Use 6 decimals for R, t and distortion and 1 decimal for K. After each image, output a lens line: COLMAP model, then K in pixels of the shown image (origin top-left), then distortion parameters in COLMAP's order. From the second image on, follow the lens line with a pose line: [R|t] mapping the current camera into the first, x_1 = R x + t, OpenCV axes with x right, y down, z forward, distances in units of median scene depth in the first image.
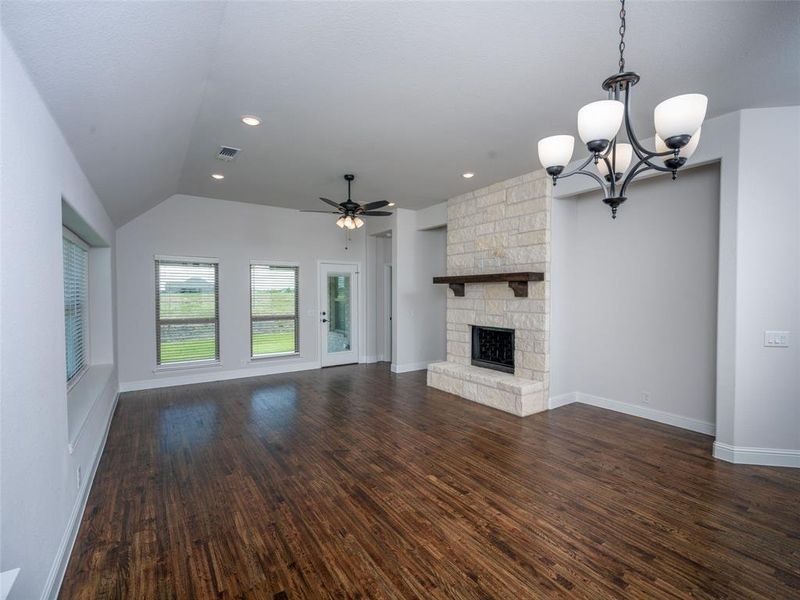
lens RADIAL K [[379.1, 0, 402.8], [0, 379.1, 294.7], [0, 0, 1]] dist [-0.002162, -0.002604]
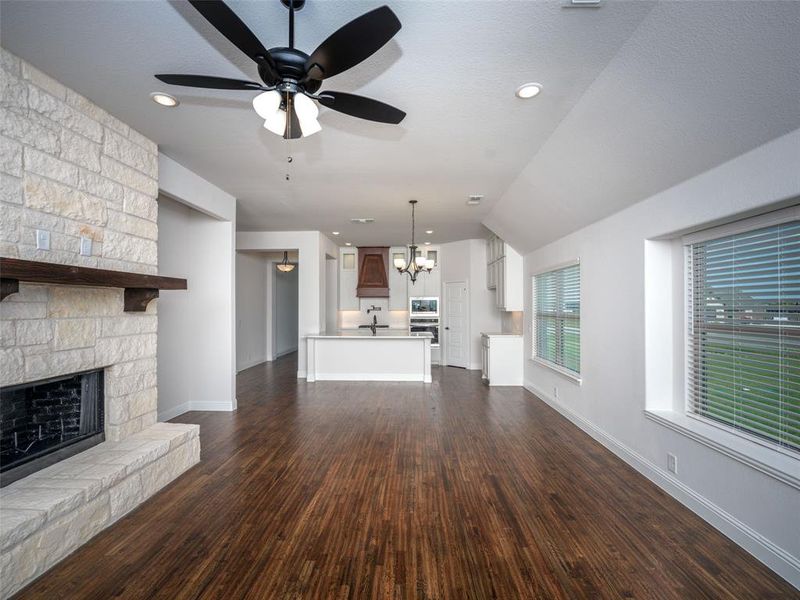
lens RADIAL K [[379.1, 0, 397.0], [0, 379.1, 305.5], [0, 0, 1]] dist [-0.002162, -0.002604]
pose [[-0.806788, -0.000560, 0.590841, -0.426573], [0.003044, 0.999982, 0.005105, -0.006473], [-0.590834, 0.005917, -0.806772, 1.210633]]
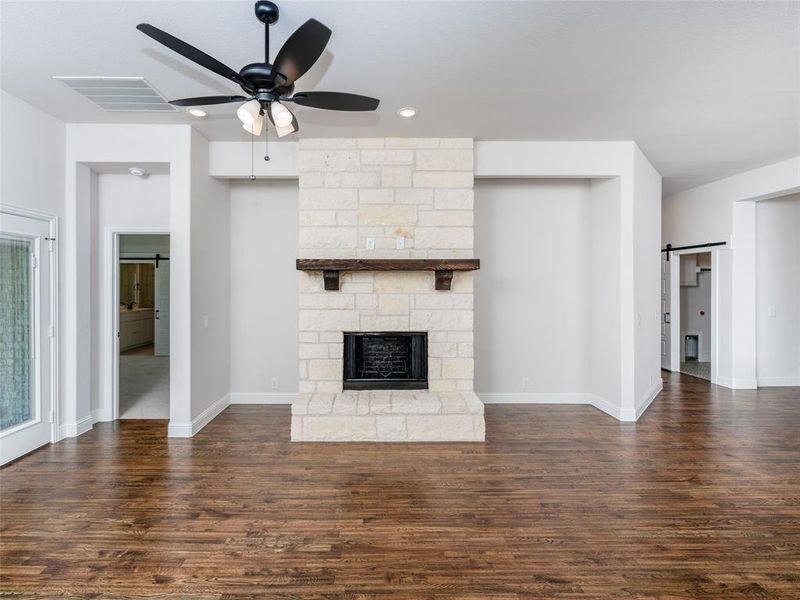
lens RADIAL K [[379.1, 0, 370.0], [0, 379.1, 289.7], [0, 0, 1]] dist [-0.002162, -0.002604]
pose [[0.568473, -0.008258, 0.822660, -0.409285], [0.007007, 0.999962, 0.005196, 0.000101], [-0.822672, 0.002811, 0.568509, 0.649721]]
